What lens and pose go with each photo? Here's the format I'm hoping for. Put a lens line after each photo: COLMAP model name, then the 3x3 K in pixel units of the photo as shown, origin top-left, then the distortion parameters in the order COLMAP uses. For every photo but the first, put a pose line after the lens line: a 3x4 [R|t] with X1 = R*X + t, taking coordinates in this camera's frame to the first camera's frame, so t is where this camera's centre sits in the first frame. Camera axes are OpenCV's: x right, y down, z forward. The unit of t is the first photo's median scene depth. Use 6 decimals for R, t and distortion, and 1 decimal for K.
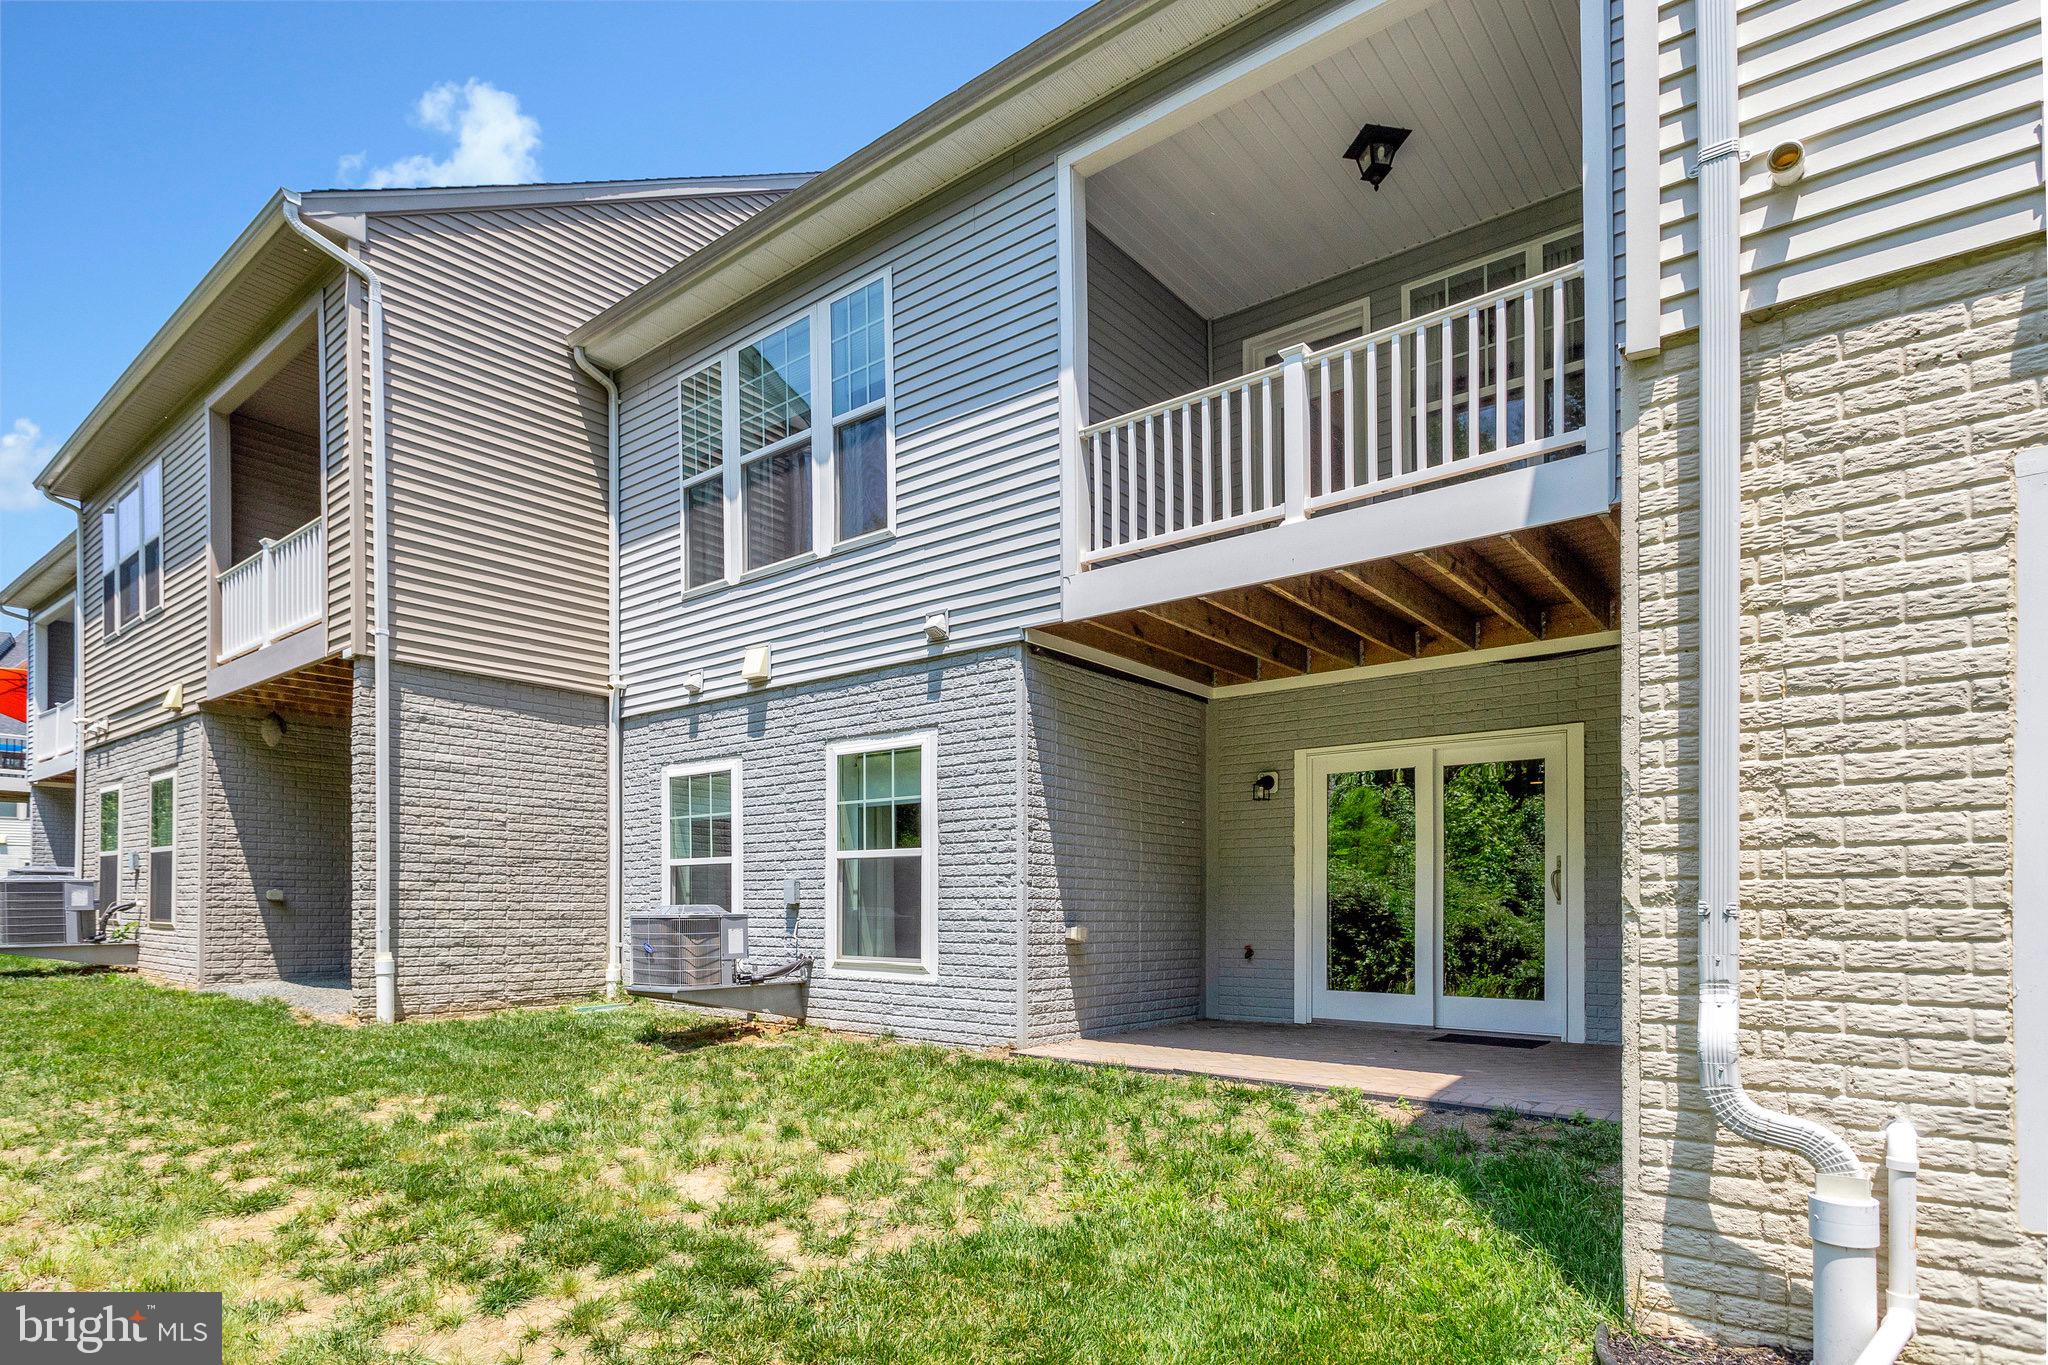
lens RADIAL K [[1019.2, 0, 1024.0], [0, 1019.2, 682.5], [0, 0, 1]] dist [0.000685, -0.000041]
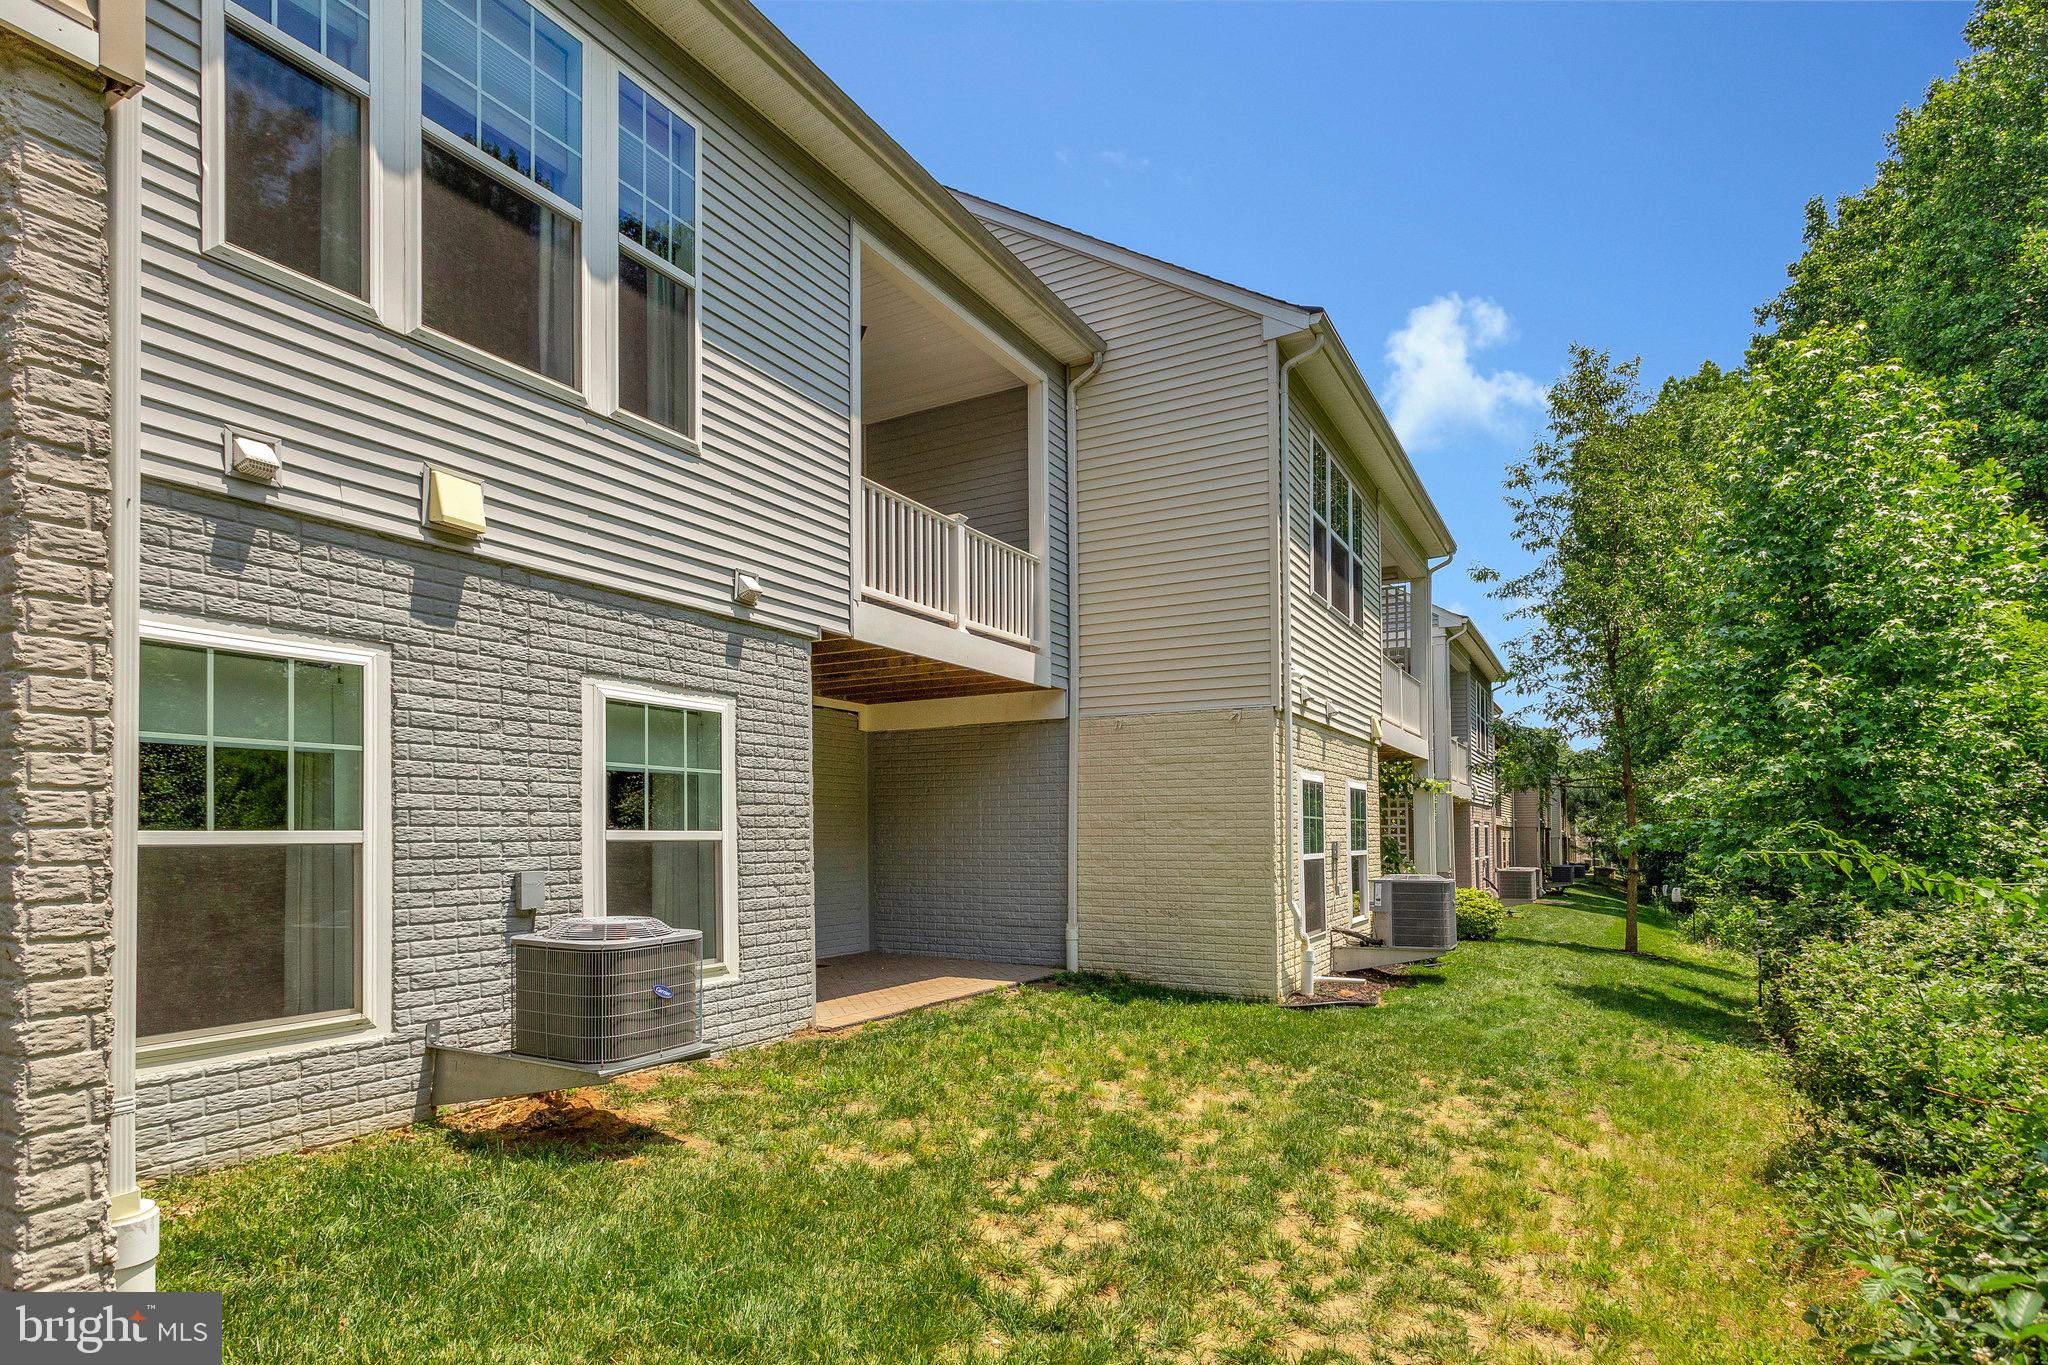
lens RADIAL K [[1019.2, 0, 1024.0], [0, 1019.2, 682.5], [0, 0, 1]] dist [0.000685, -0.000041]
pose [[-0.128153, 0.188500, 0.973676, -0.970554], [-0.145562, 0.967564, -0.206475, 0.175330], [-0.981014, -0.168190, -0.096557, 0.821881]]
